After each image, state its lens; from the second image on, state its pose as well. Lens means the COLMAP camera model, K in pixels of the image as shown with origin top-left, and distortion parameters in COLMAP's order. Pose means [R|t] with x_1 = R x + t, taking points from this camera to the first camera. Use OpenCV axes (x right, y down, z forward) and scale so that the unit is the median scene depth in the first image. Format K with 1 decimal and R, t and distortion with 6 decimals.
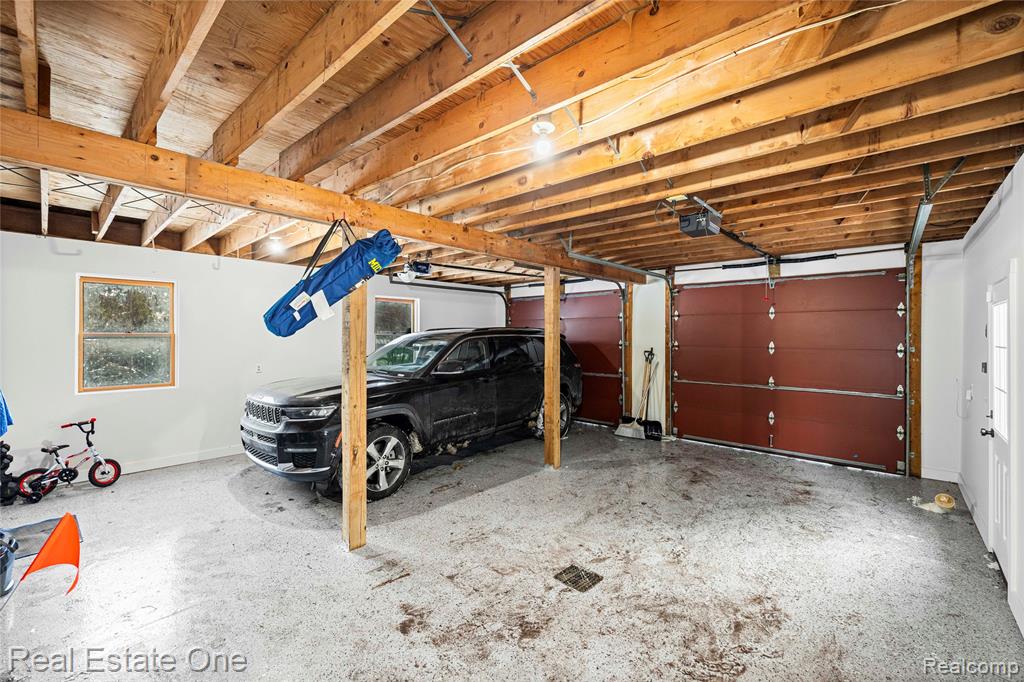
lens RADIAL K [[422.1, 0, 512.0], [0, 422.1, 341.0], [0, 0, 1]] dist [-0.000899, -0.000058]
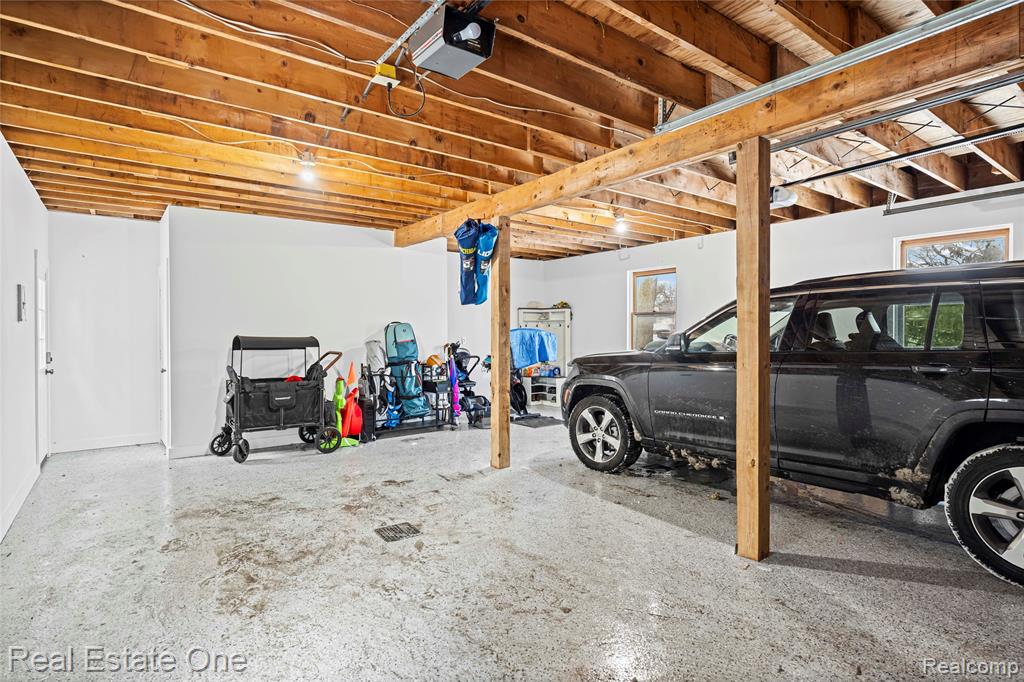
lens RADIAL K [[529.6, 0, 512.0], [0, 529.6, 341.0], [0, 0, 1]] dist [0.004137, 0.000353]
pose [[-0.190403, 0.014758, -0.981595, 1.284558], [-0.018155, 0.999663, 0.018552, 0.080518], [0.981538, 0.021353, -0.190071, 1.445664]]
